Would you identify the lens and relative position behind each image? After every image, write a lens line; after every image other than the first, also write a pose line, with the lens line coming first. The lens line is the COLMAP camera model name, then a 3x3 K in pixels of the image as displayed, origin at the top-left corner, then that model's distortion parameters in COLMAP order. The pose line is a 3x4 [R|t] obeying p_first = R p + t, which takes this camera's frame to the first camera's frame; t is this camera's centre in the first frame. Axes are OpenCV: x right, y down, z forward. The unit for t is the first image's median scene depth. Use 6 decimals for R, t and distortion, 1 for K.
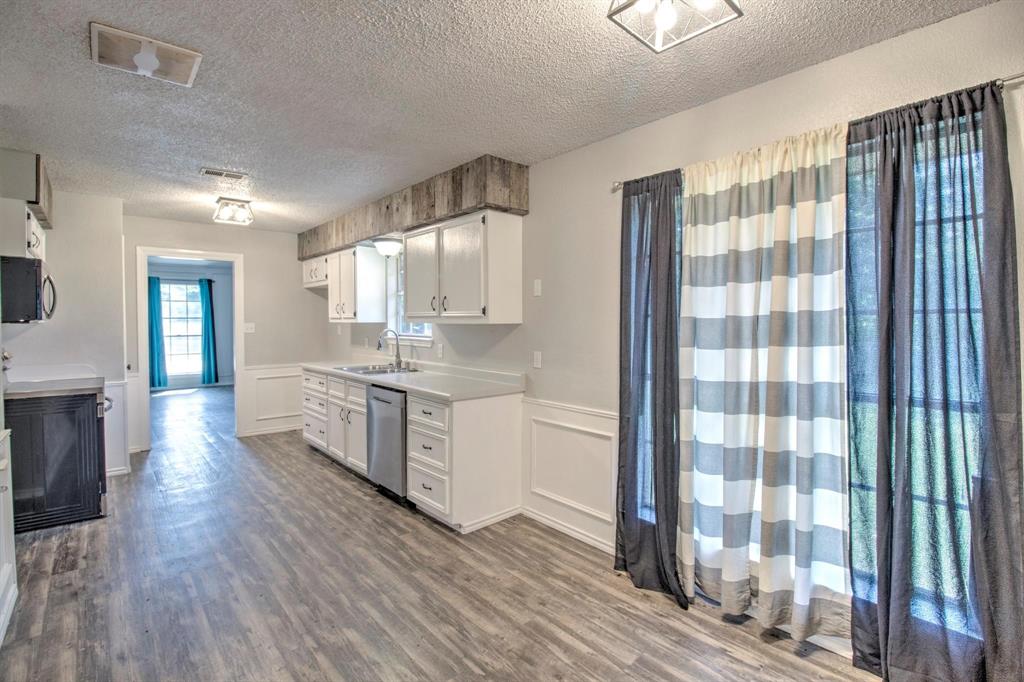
lens RADIAL K [[492.8, 0, 514.2], [0, 492.8, 332.0], [0, 0, 1]] dist [-0.014423, -0.011181]
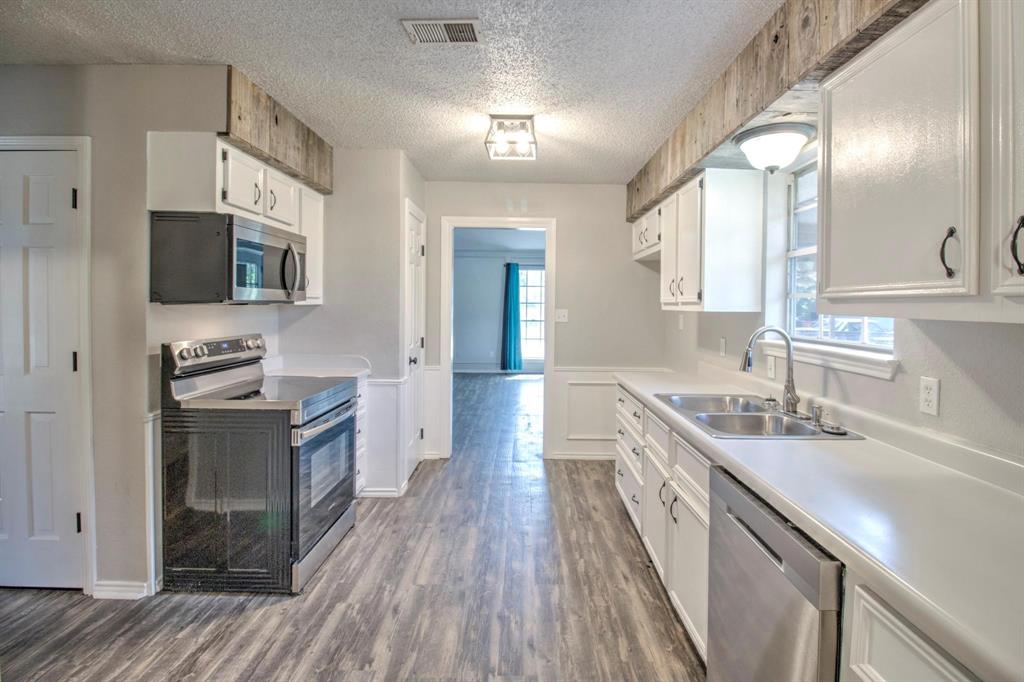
lens RADIAL K [[474.9, 0, 518.3], [0, 474.9, 309.9], [0, 0, 1]] dist [-0.010719, -0.000339]
pose [[0.754818, 0.016693, -0.655722, -0.181633], [-0.029528, 0.999527, -0.008545, -0.014398], [0.655269, 0.025812, 0.754954, 0.652938]]
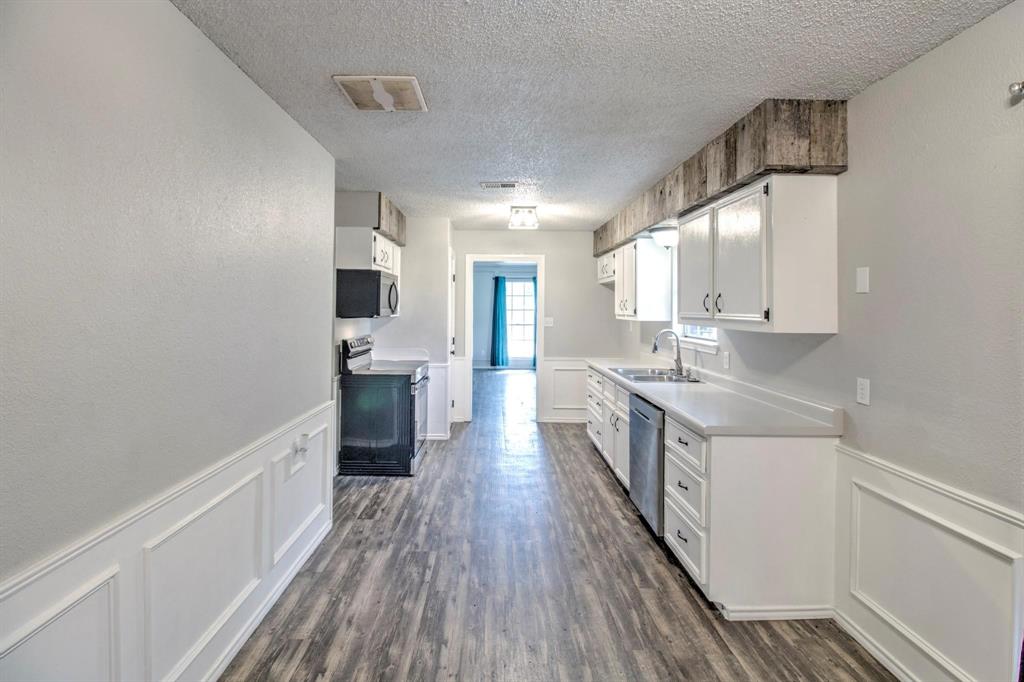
lens RADIAL K [[476.0, 0, 477.6], [0, 476.0, 299.6], [0, 0, 1]] dist [-0.014218, -0.000916]
pose [[0.737304, -0.004202, -0.675548, 0.087335], [-0.026771, 0.999013, -0.035432, -0.026419], [0.675031, 0.044209, 0.736464, 0.187131]]
